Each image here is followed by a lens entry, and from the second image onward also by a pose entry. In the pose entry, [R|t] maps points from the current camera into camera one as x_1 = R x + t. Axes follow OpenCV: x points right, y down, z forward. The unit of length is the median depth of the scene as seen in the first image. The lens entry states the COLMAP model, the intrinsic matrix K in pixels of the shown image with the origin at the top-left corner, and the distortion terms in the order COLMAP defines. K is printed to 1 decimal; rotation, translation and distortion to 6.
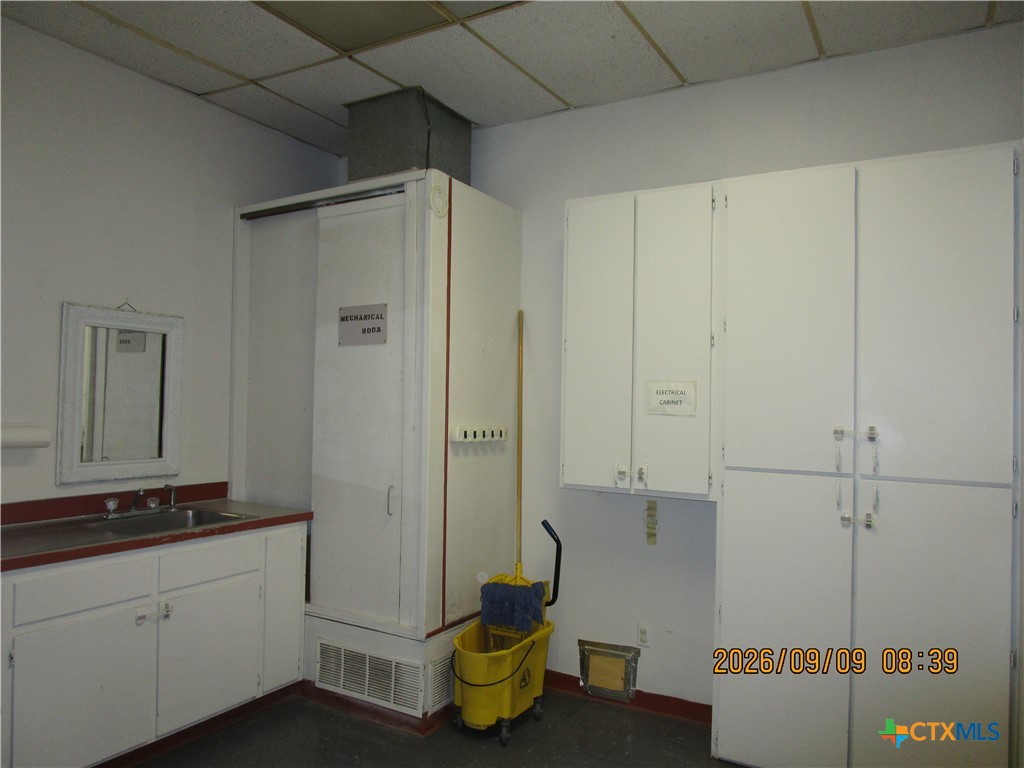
lens RADIAL K [[723.9, 0, 514.1], [0, 723.9, 383.6], [0, 0, 1]] dist [-0.050692, 0.018599]
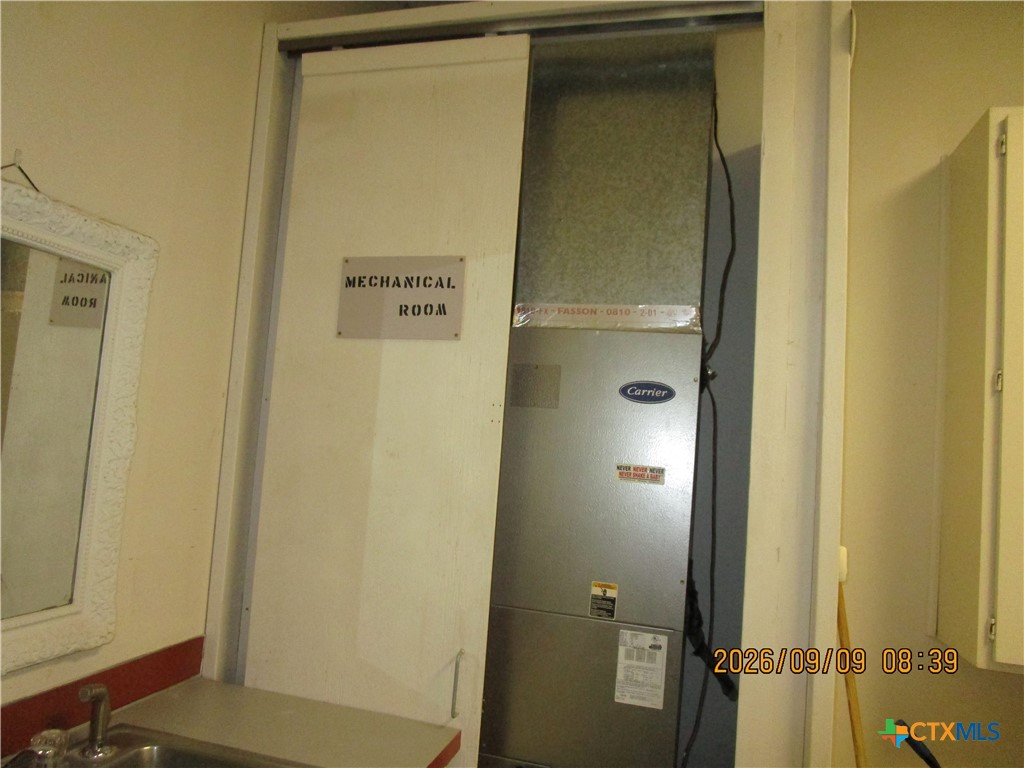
lens RADIAL K [[723.9, 0, 508.0], [0, 723.9, 385.2], [0, 0, 1]] dist [-0.050692, 0.018599]
pose [[0.965406, 0.073116, 0.250292, -0.398656], [-0.062168, 0.996742, -0.051380, -0.003716], [-0.253233, 0.034042, 0.966806, 0.624280]]
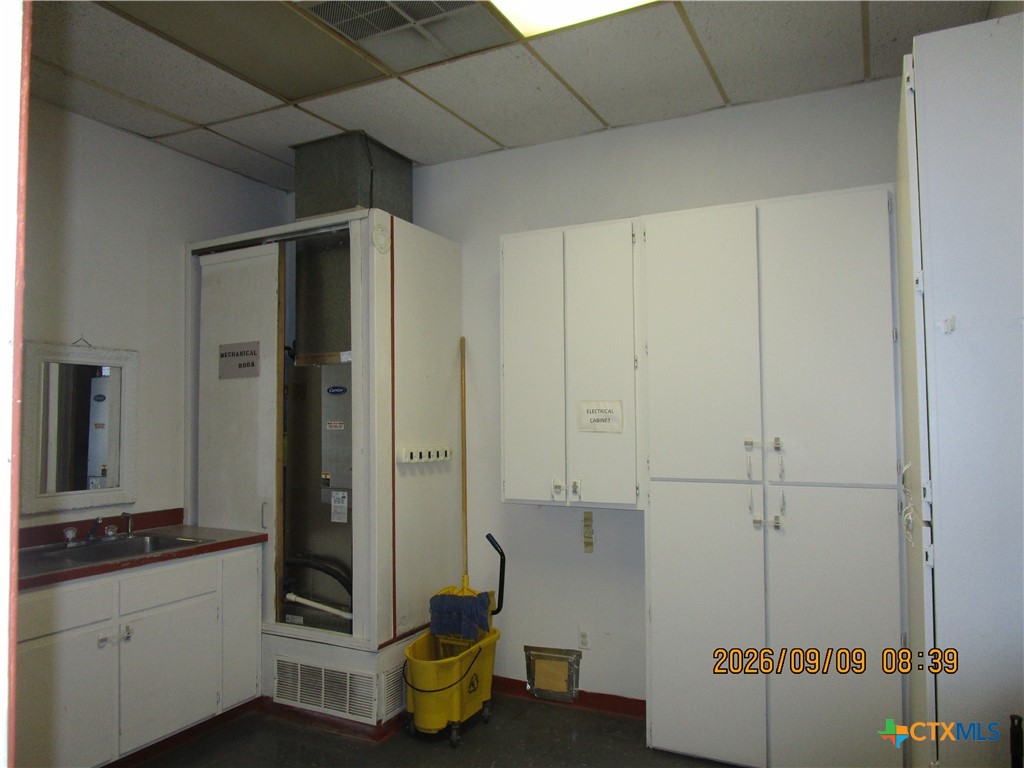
lens RADIAL K [[723.9, 0, 516.6], [0, 723.9, 382.8], [0, 0, 1]] dist [-0.050692, 0.018599]
pose [[0.997552, -0.024437, 0.065520, 0.020139], [0.026100, 0.999355, -0.024657, -0.006844], [-0.064875, 0.026307, 0.997547, -0.076458]]
